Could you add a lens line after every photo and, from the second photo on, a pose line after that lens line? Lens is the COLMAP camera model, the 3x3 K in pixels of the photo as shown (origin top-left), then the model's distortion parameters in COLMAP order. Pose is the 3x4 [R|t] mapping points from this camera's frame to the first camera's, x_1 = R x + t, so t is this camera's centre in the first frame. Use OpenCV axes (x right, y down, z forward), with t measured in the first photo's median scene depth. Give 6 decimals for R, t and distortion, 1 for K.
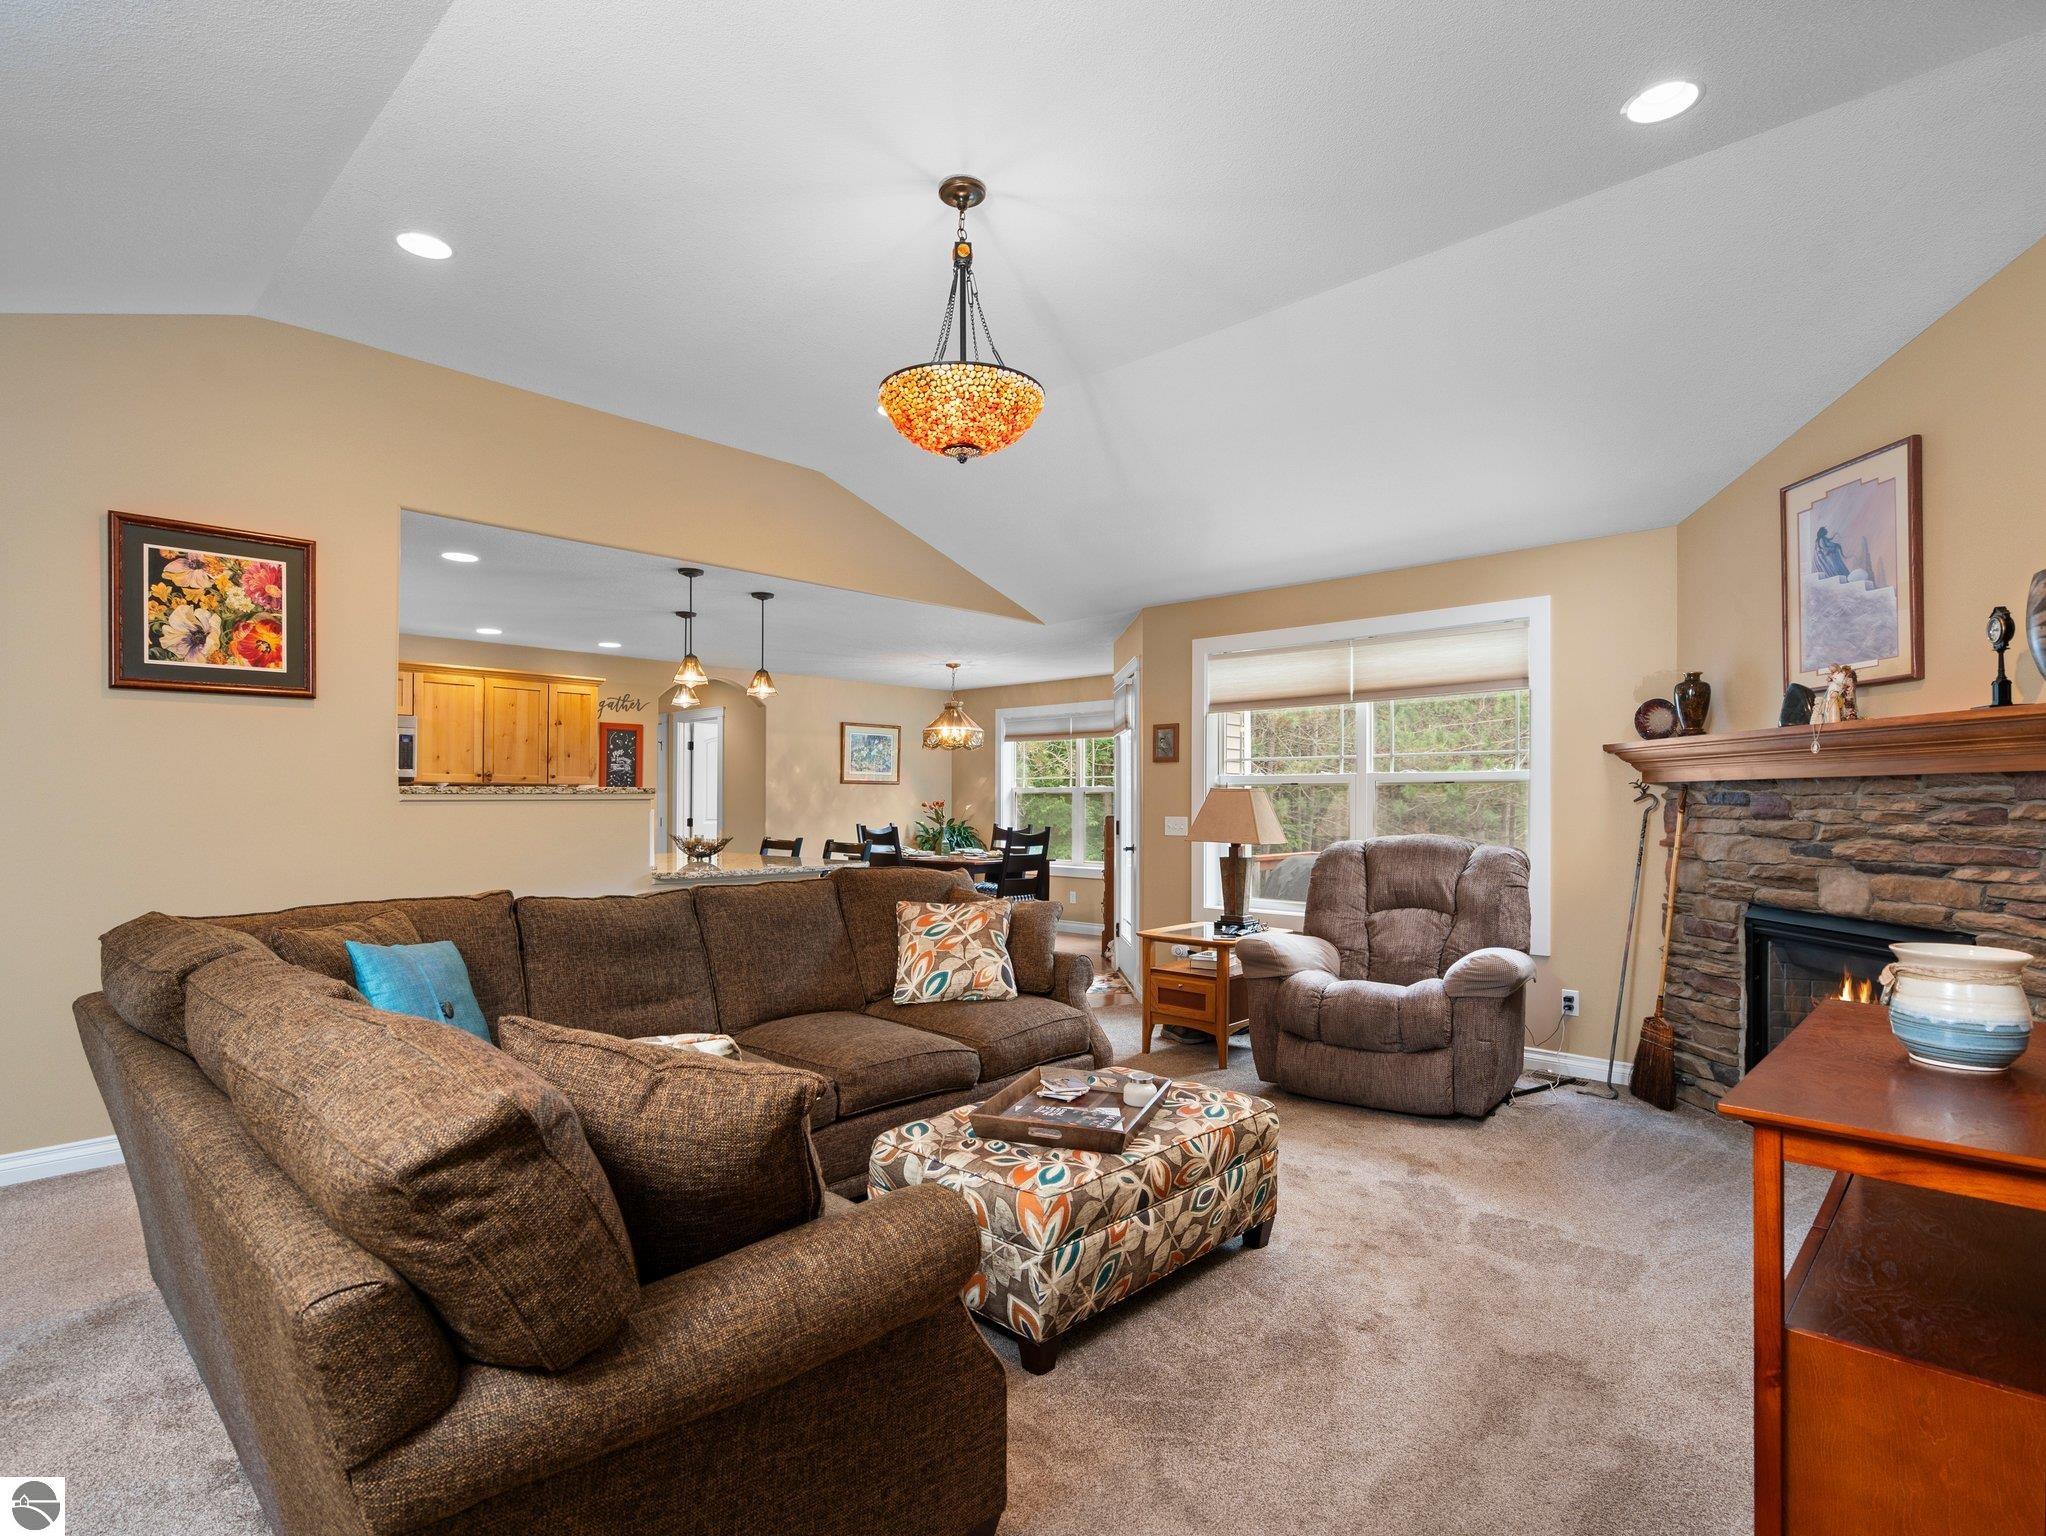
lens RADIAL K [[1049.5, 0, 1011.9], [0, 1049.5, 789.9], [0, 0, 1]] dist [-0.003294, 0.004288]
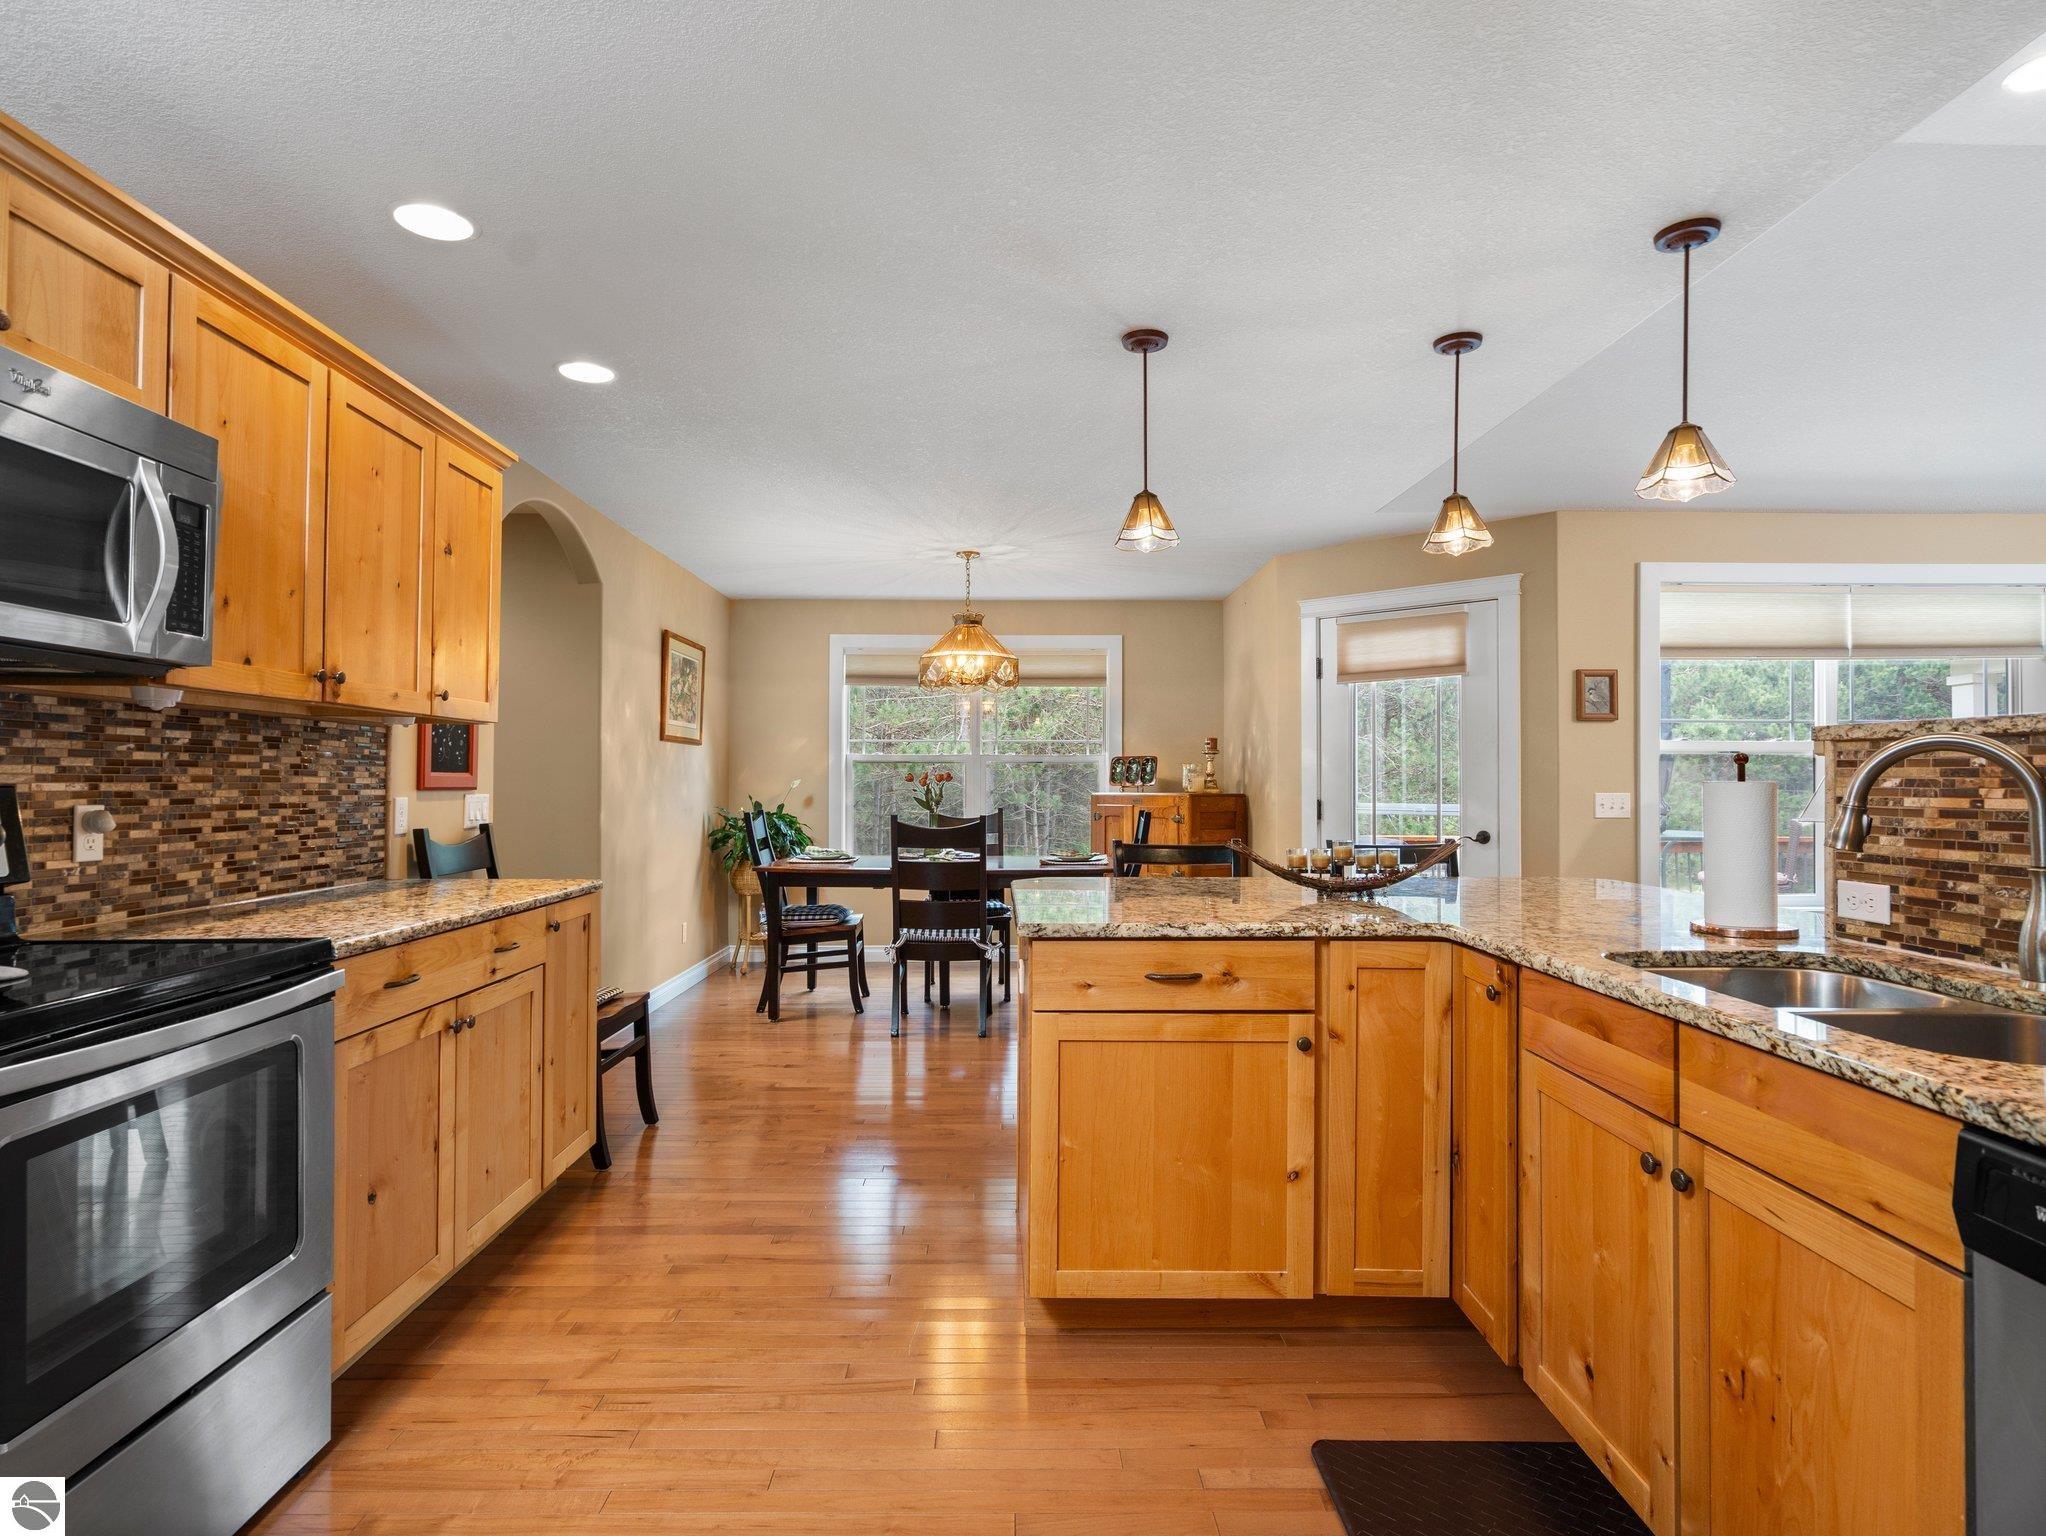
lens RADIAL K [[1049.5, 0, 1010.9], [0, 1049.5, 763.5], [0, 0, 1]] dist [-0.003294, 0.004288]
pose [[0.702254, 0.010397, 0.711850, -1.127880], [-0.008026, 0.999945, -0.006687, 0.021394], [-0.711881, -0.001017, 0.702299, 1.275929]]
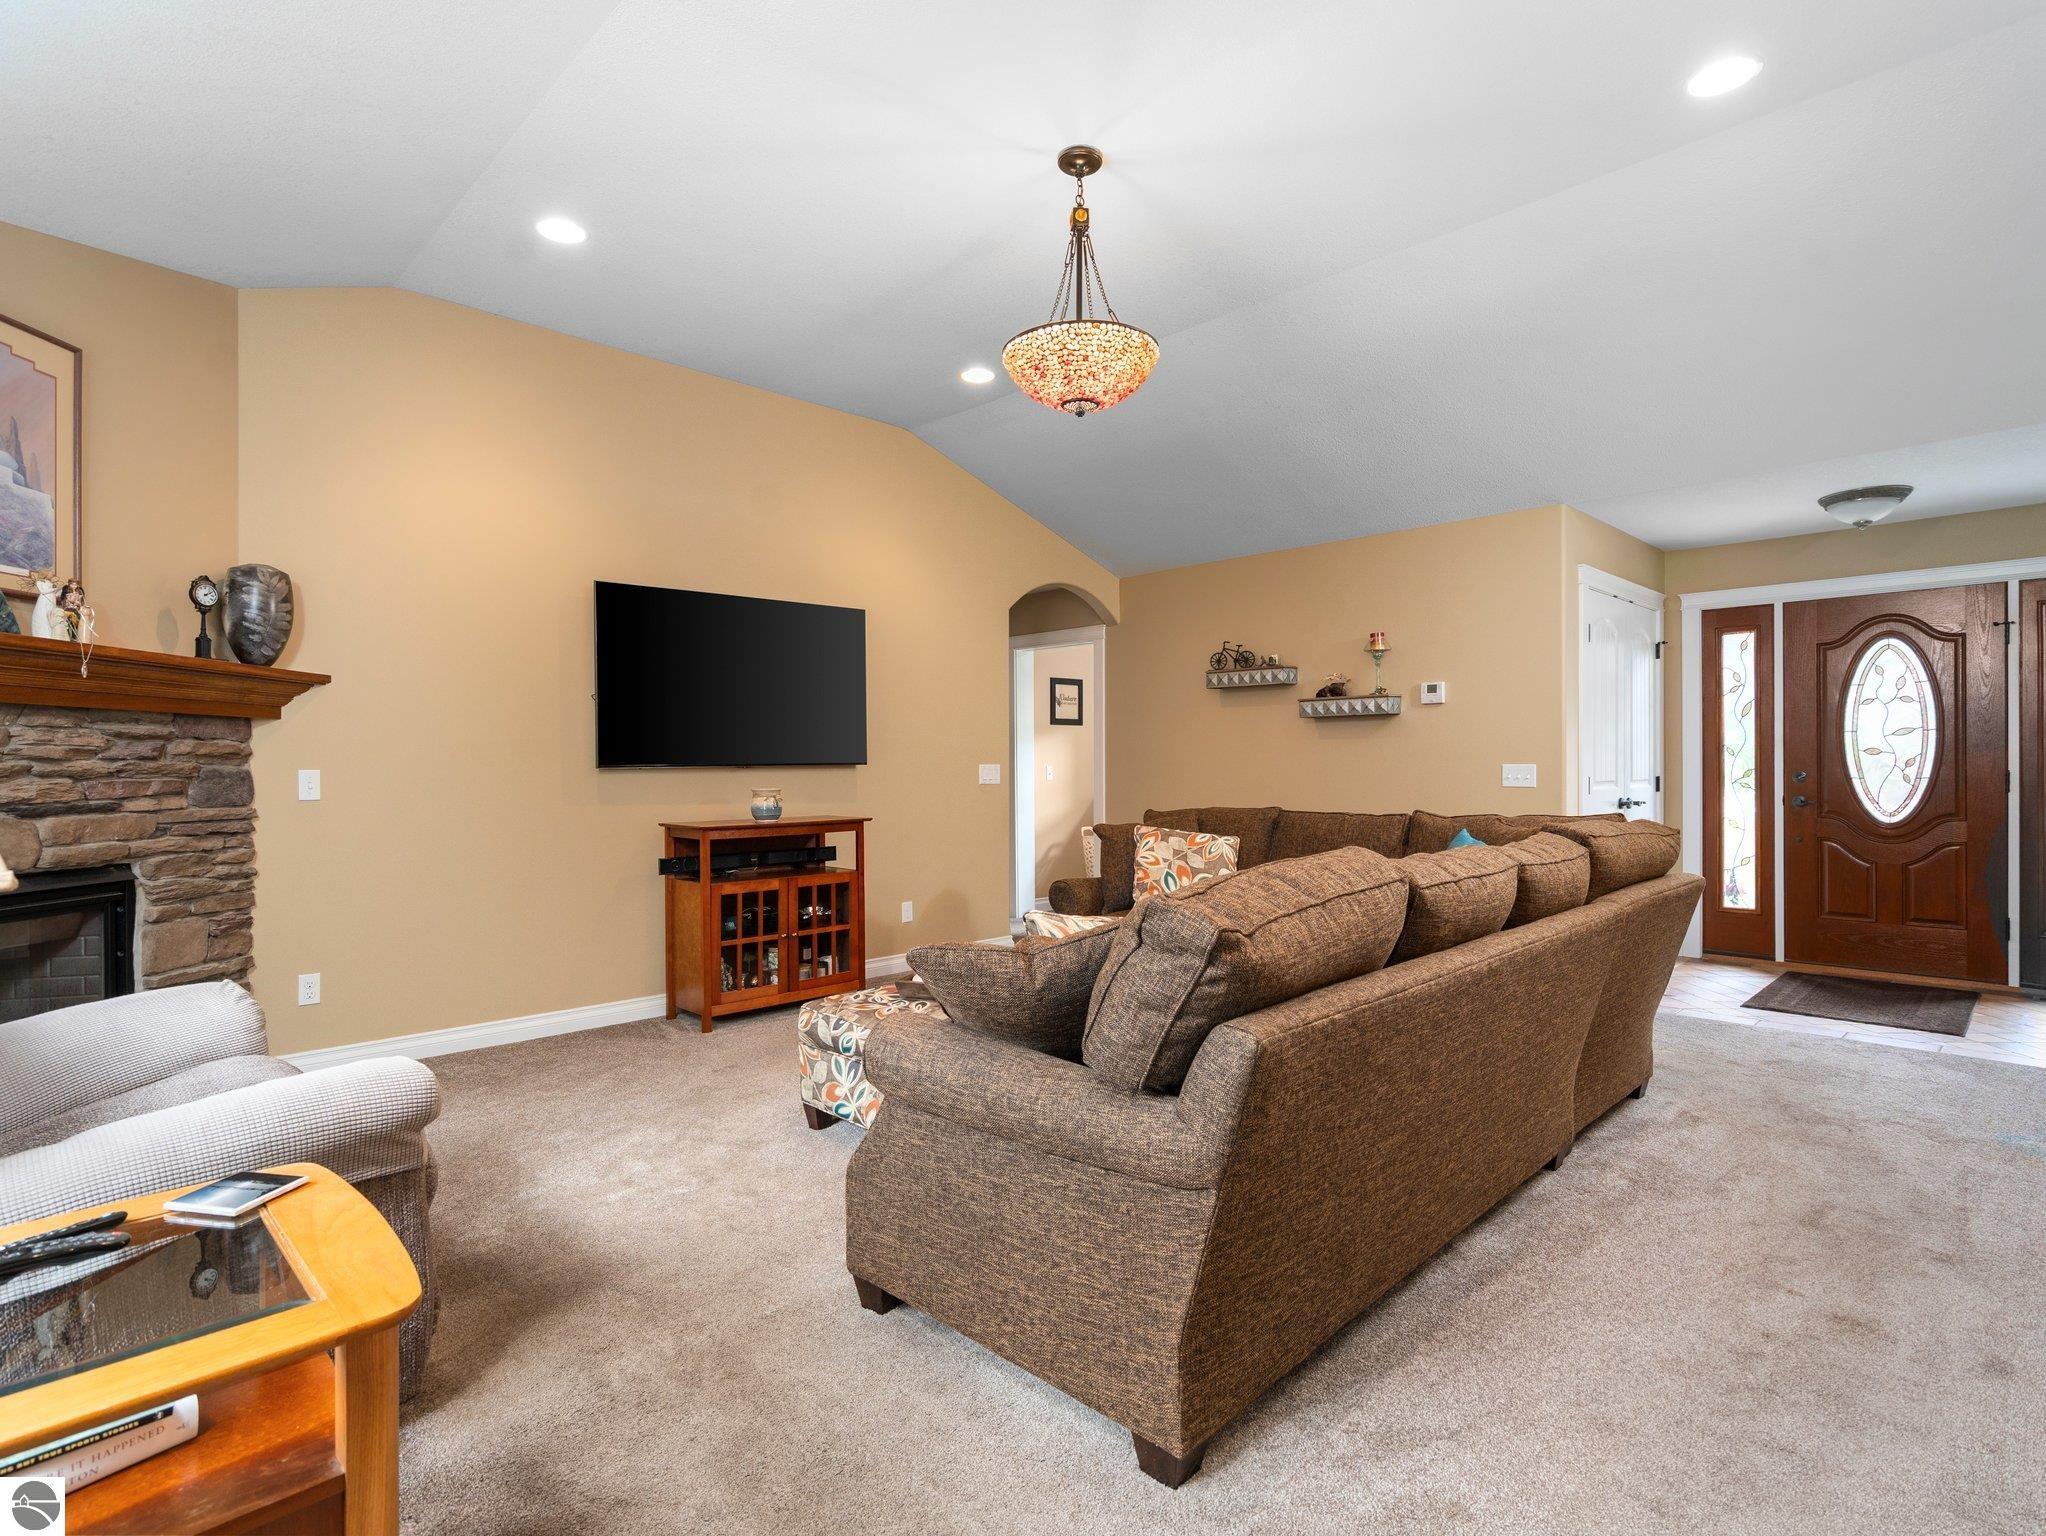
lens RADIAL K [[1049.5, 0, 1026.8], [0, 1049.5, 770.8], [0, 0, 1]] dist [-0.003294, 0.004288]
pose [[-0.999732, -0.000156, 0.023157, -0.012916], [-0.000253, 0.999991, -0.004188, 0.039717], [-0.023156, -0.004193, -0.999723, 1.659942]]
